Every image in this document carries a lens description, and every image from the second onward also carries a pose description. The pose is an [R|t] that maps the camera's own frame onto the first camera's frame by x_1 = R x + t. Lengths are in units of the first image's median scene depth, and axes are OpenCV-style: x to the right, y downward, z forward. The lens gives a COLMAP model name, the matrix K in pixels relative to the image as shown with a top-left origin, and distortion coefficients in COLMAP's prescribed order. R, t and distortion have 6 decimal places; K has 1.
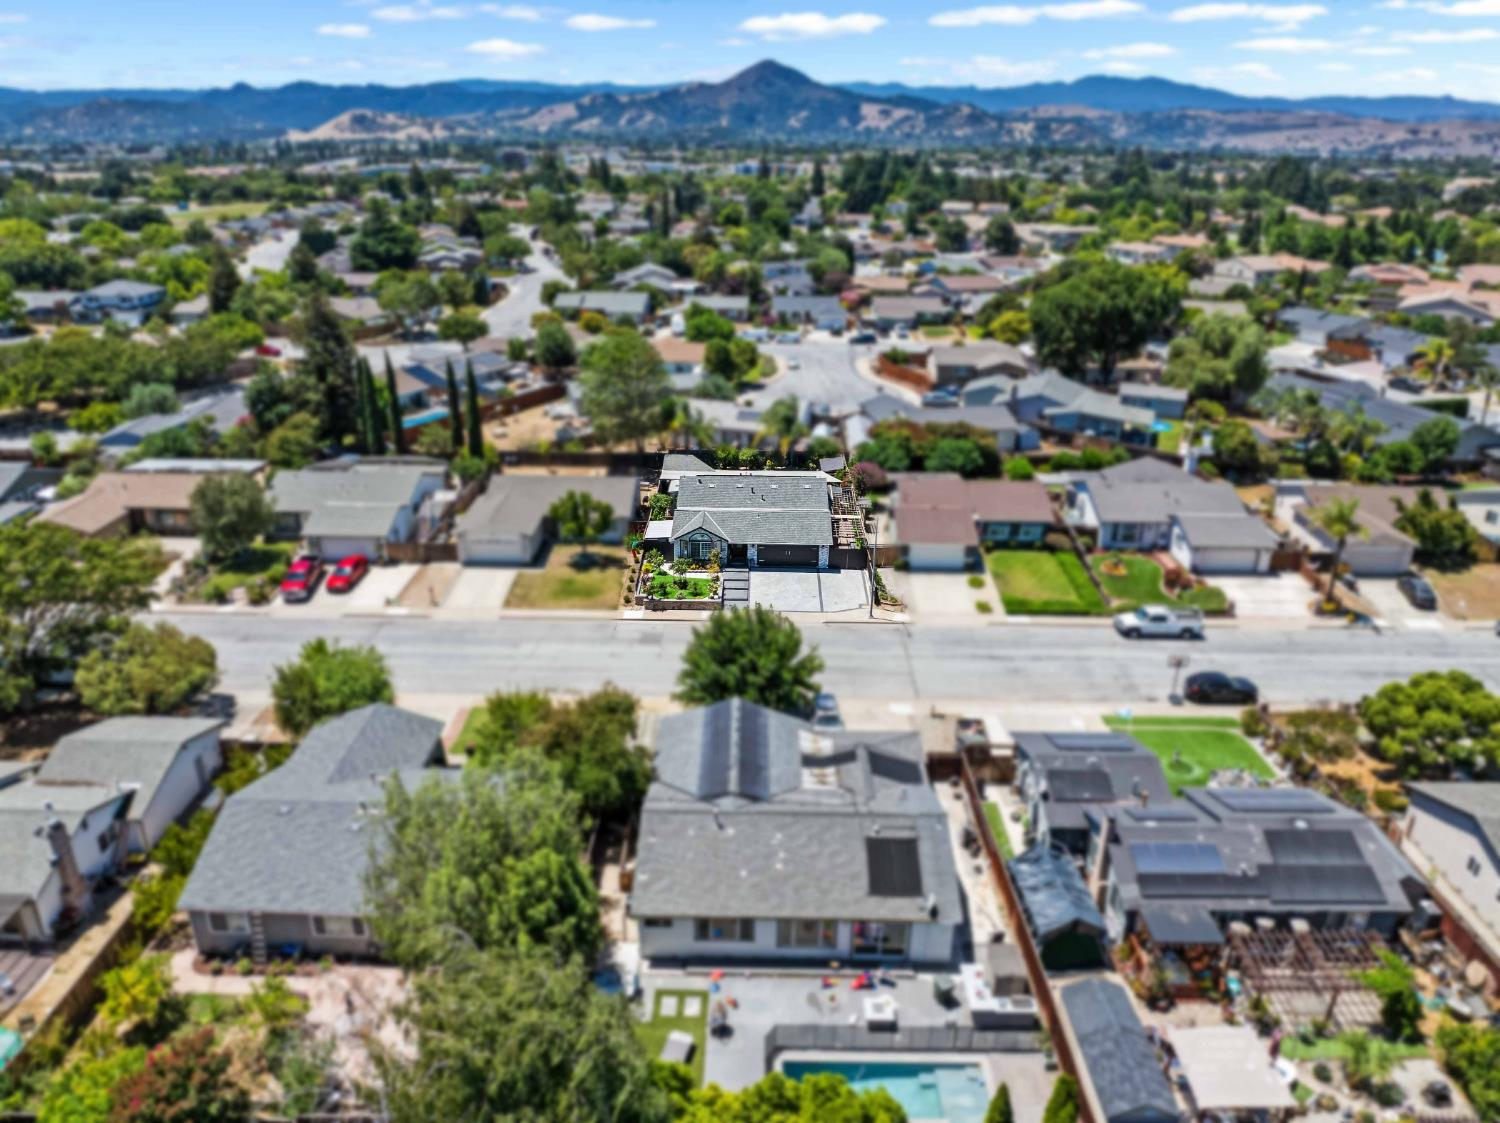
lens RADIAL K [[1048.7, 0, 755.3], [0, 1048.7, 558.0], [0, 0, 1]] dist [-0.037623, -0.001288]
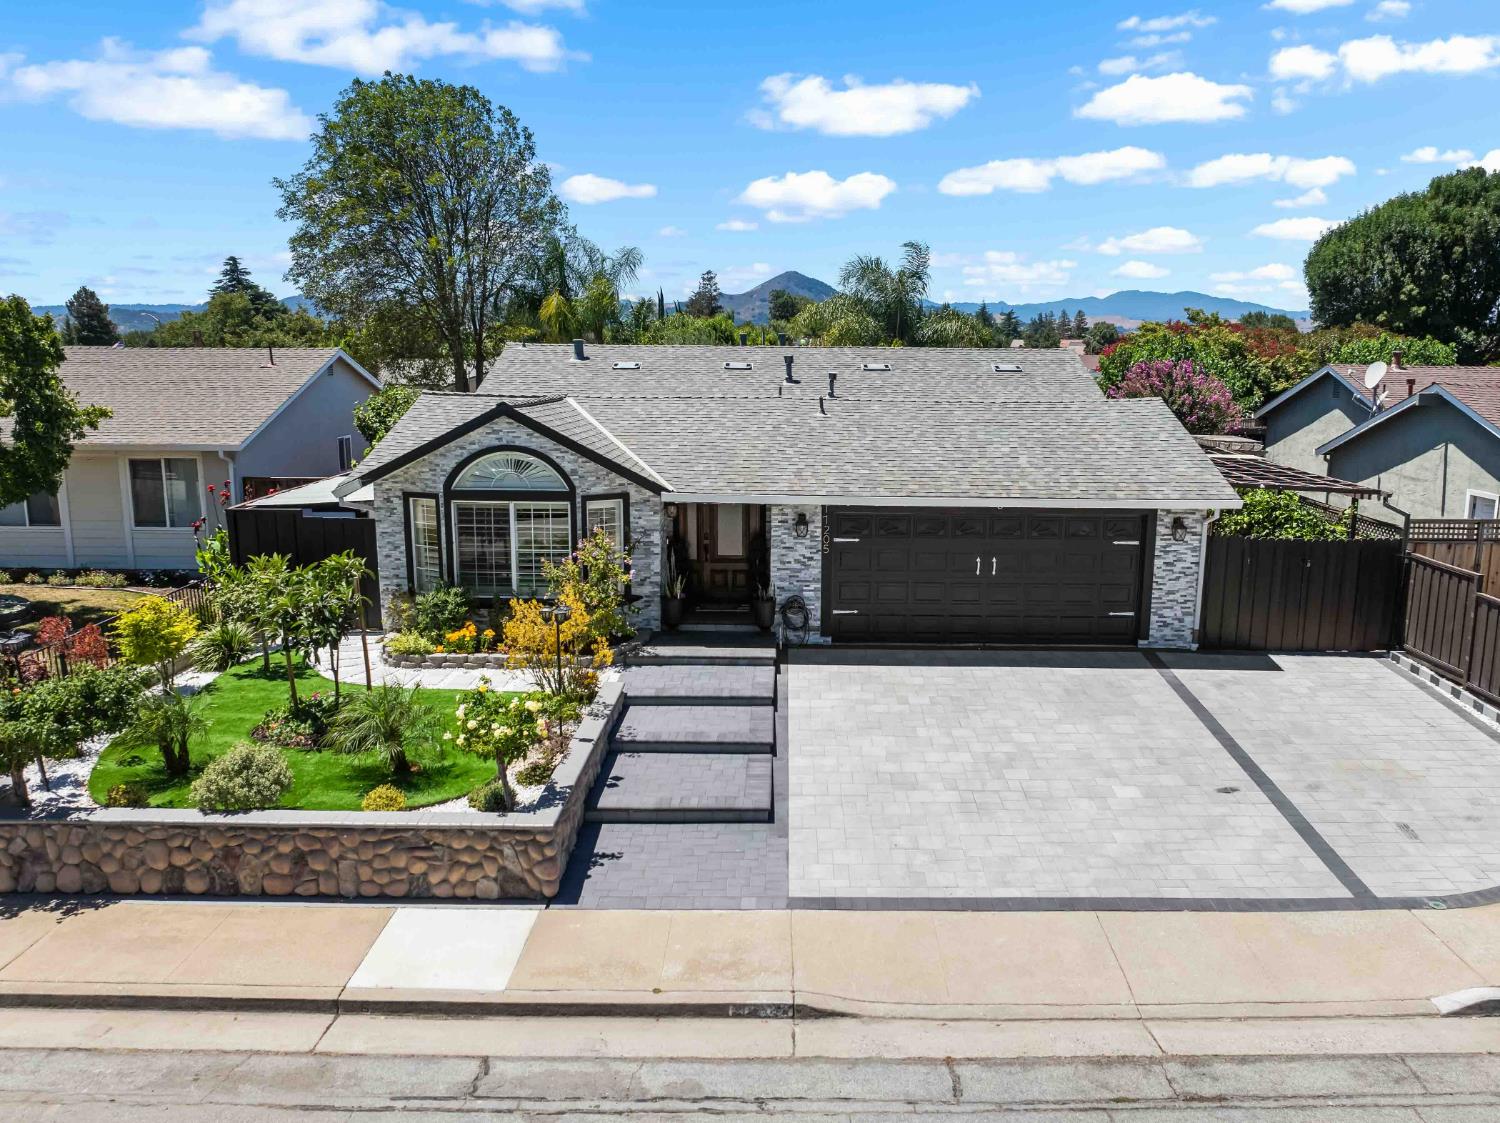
lens RADIAL K [[1150.6, 0, 800.4], [0, 1150.6, 564.3], [0, 0, 1]] dist [-0.035230, -0.002126]
pose [[0.999572, -0.000734, 0.029253, -0.008154], [0.006672, 0.979073, -0.203402, 0.036496], [-0.028492, 0.203510, 0.978658, 0.810238]]
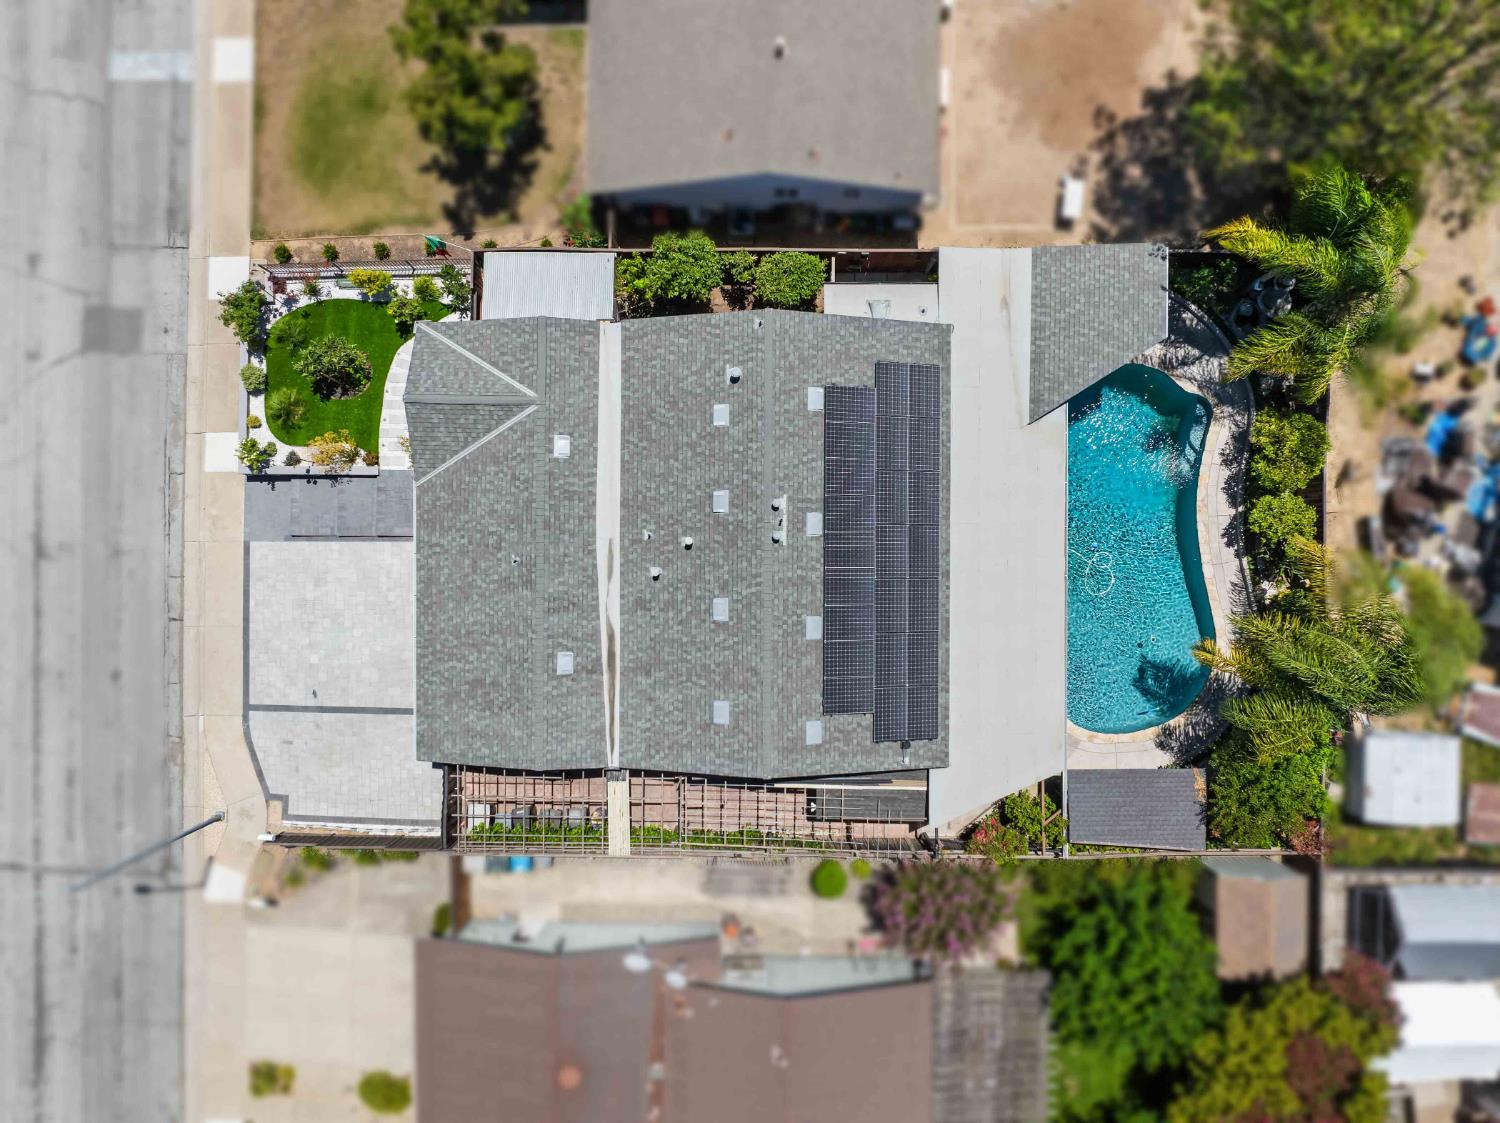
lens RADIAL K [[1048.7, 0, 755.3], [0, 1048.7, 558.0], [0, 0, 1]] dist [-0.037623, -0.001288]
pose [[0.013068, 0.999905, -0.004336, 0.005041], [-0.376259, 0.008935, 0.926471, -0.401445], [0.926422, -0.010476, 0.376341, 0.971593]]
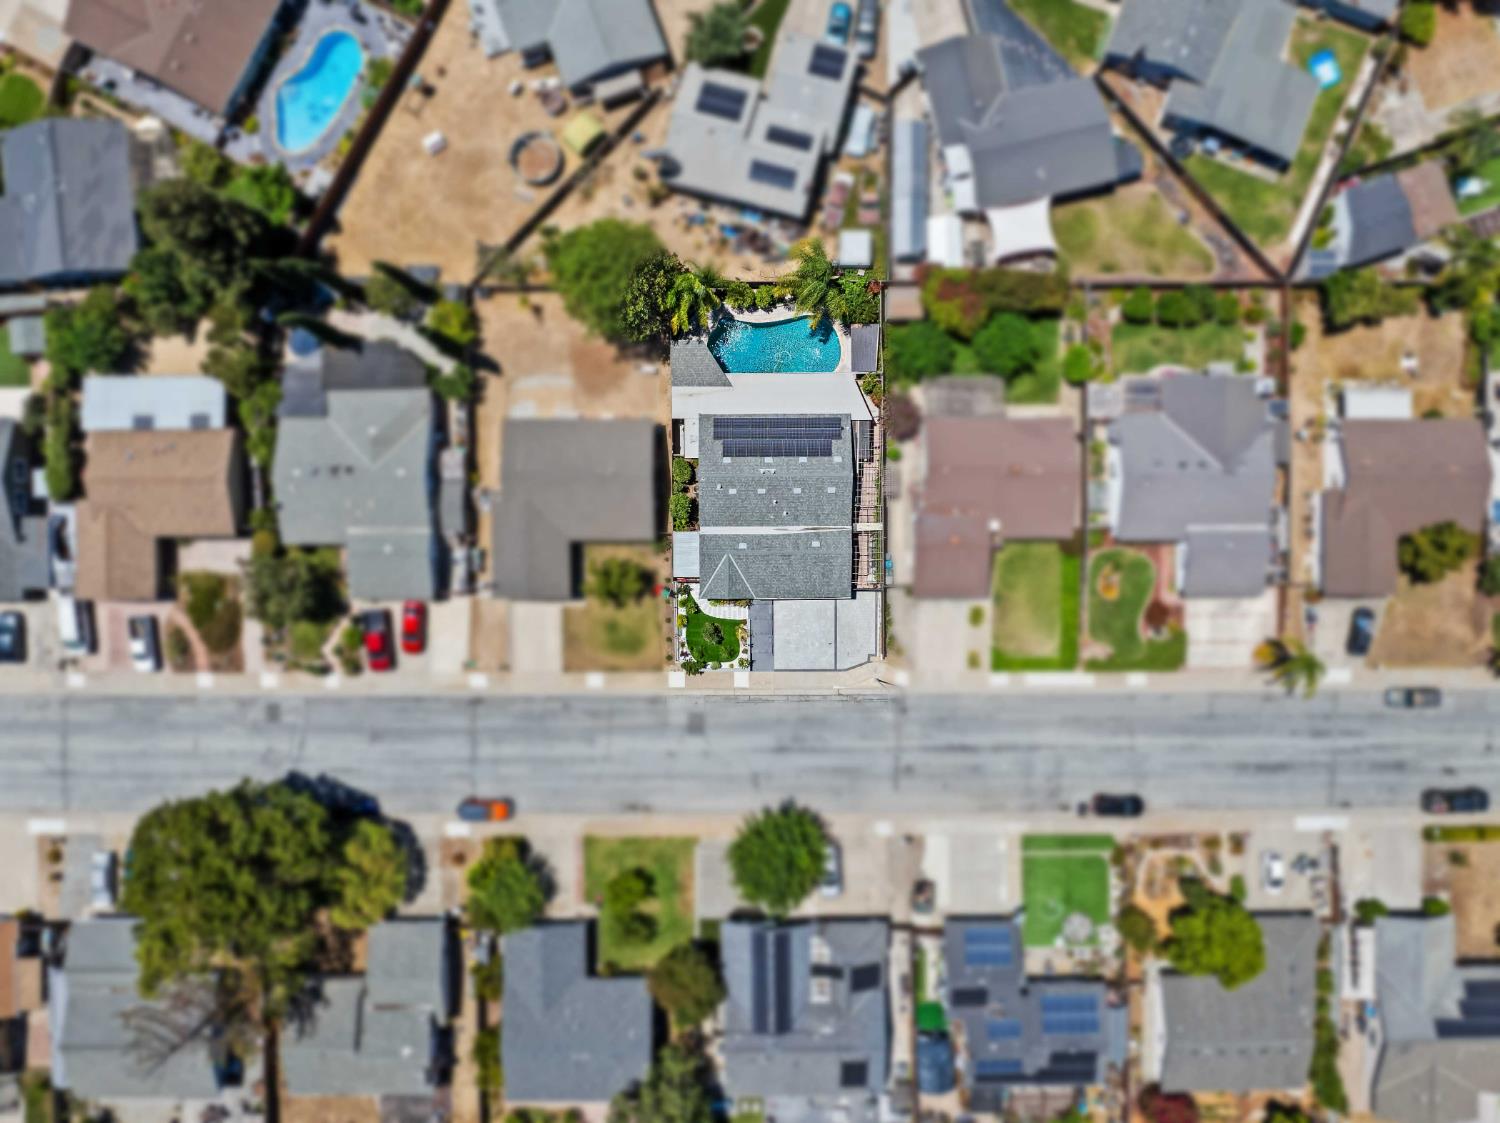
lens RADIAL K [[1048.7, 0, 755.3], [0, 1048.7, 558.0], [0, 0, 1]] dist [-0.037623, -0.001288]
pose [[0.999716, -0.023661, -0.002962, -0.020251], [0.011408, 0.365504, 0.930740, -1.032140], [-0.020940, -0.930509, 0.365670, 0.643732]]
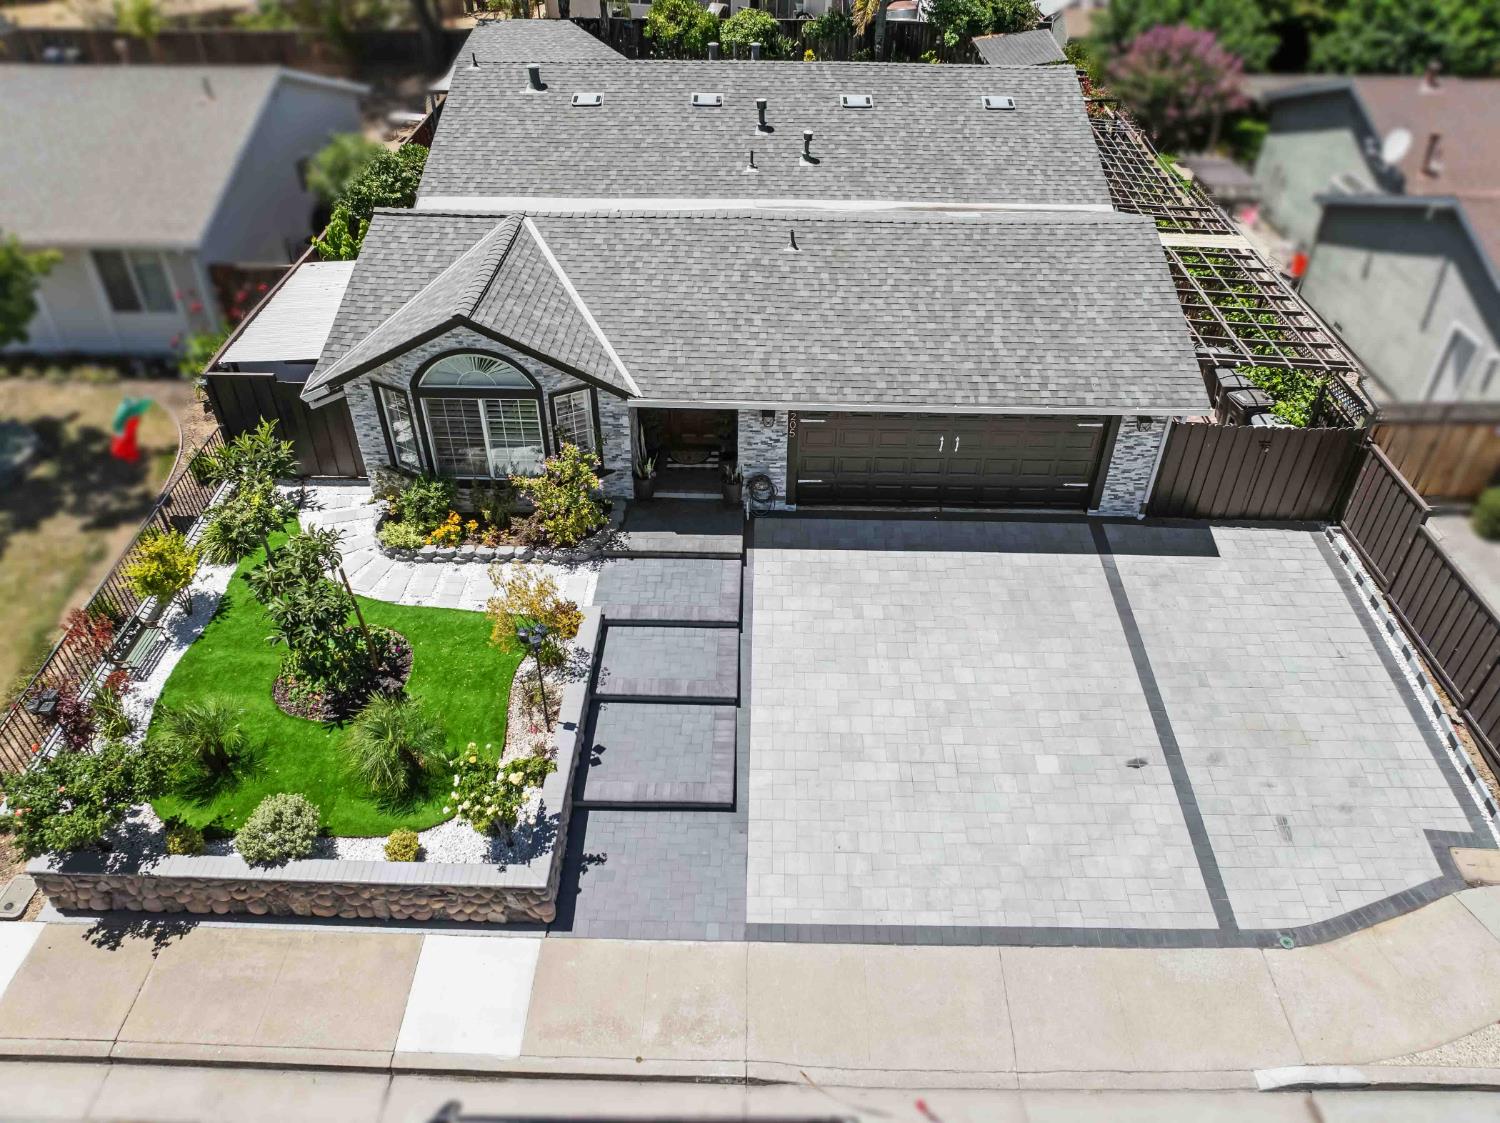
lens RADIAL K [[1048.7, 0, 755.3], [0, 1048.7, 558.0], [0, 0, 1]] dist [-0.037623, -0.001288]
pose [[0.999987, 0.000047, 0.005192, -0.005262], [-0.001466, 0.961839, 0.273612, -0.038017], [-0.004981, -0.273615, 0.961826, 0.821321]]
